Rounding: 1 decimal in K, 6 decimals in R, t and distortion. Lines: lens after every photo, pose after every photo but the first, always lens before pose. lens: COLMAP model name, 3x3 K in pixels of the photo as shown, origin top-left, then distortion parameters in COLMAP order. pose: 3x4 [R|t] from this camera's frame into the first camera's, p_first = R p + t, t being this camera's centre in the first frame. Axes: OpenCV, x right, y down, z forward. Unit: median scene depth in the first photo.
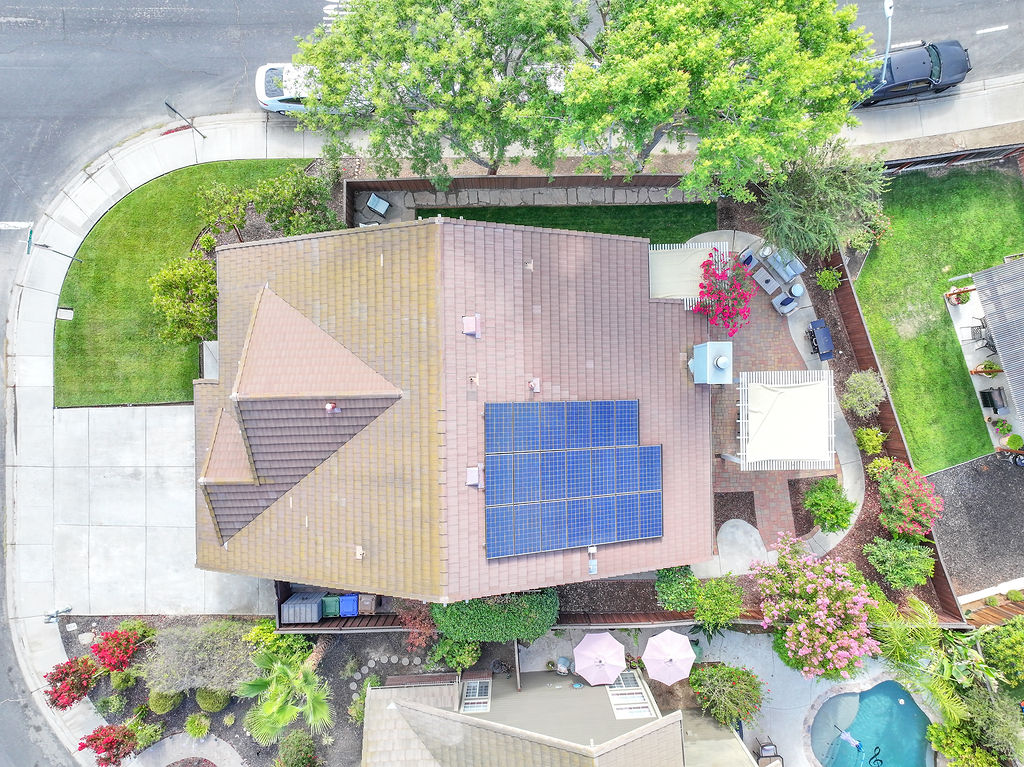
lens RADIAL K [[724.9, 0, 514.5], [0, 724.9, 382.9], [0, 0, 1]] dist [-0.005381, 0.023337]
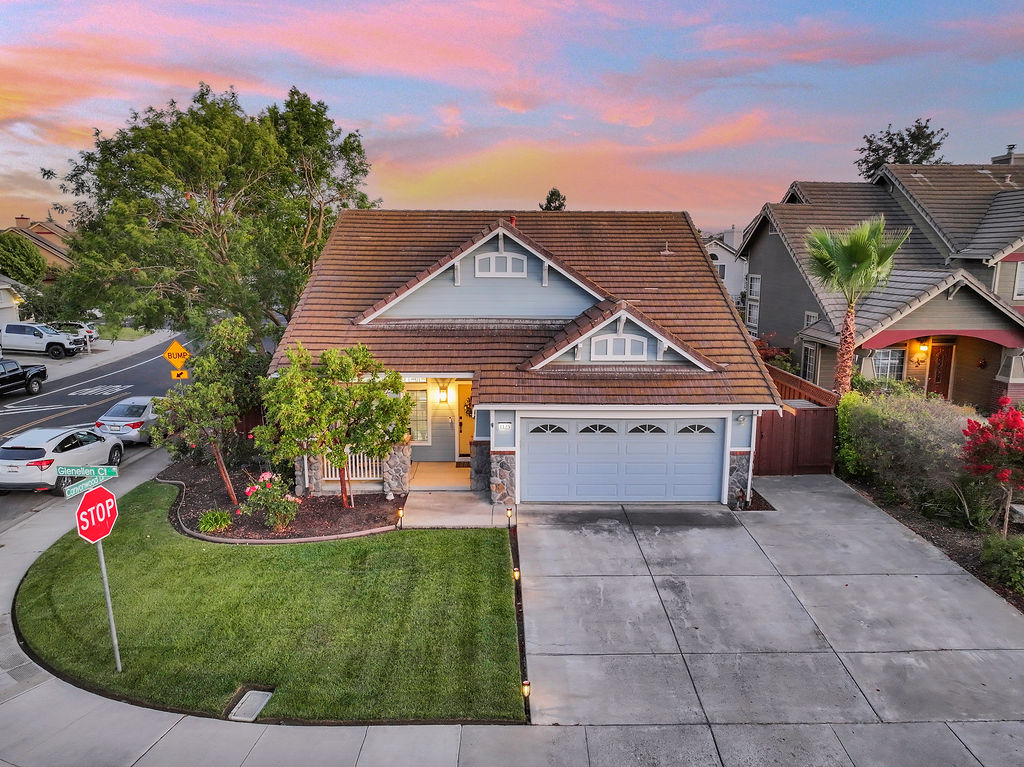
lens RADIAL K [[724.9, 0, 512.7], [0, 724.9, 380.7], [0, 0, 1]] dist [-0.005381, 0.023337]
pose [[-0.002835, -0.183613, 0.982995, -1.008210], [0.999930, 0.010737, 0.004890, 0.027693], [-0.011452, 0.982940, 0.183570, 0.859538]]
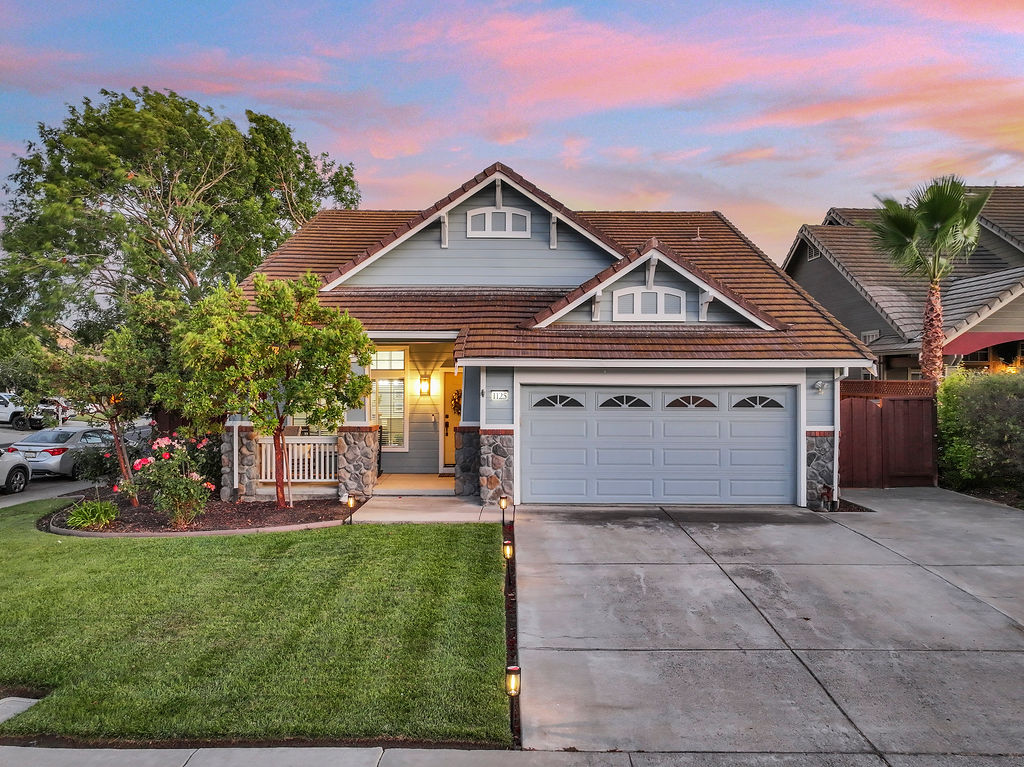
lens RADIAL K [[724.9, 0, 512.8], [0, 724.9, 378.1], [0, 0, 1]] dist [-0.005381, 0.023337]
pose [[0.015703, -0.000582, 0.999877, -0.869304], [0.999812, 0.011350, -0.015696, 0.039785], [-0.011340, 0.999935, 0.000761, 0.998157]]
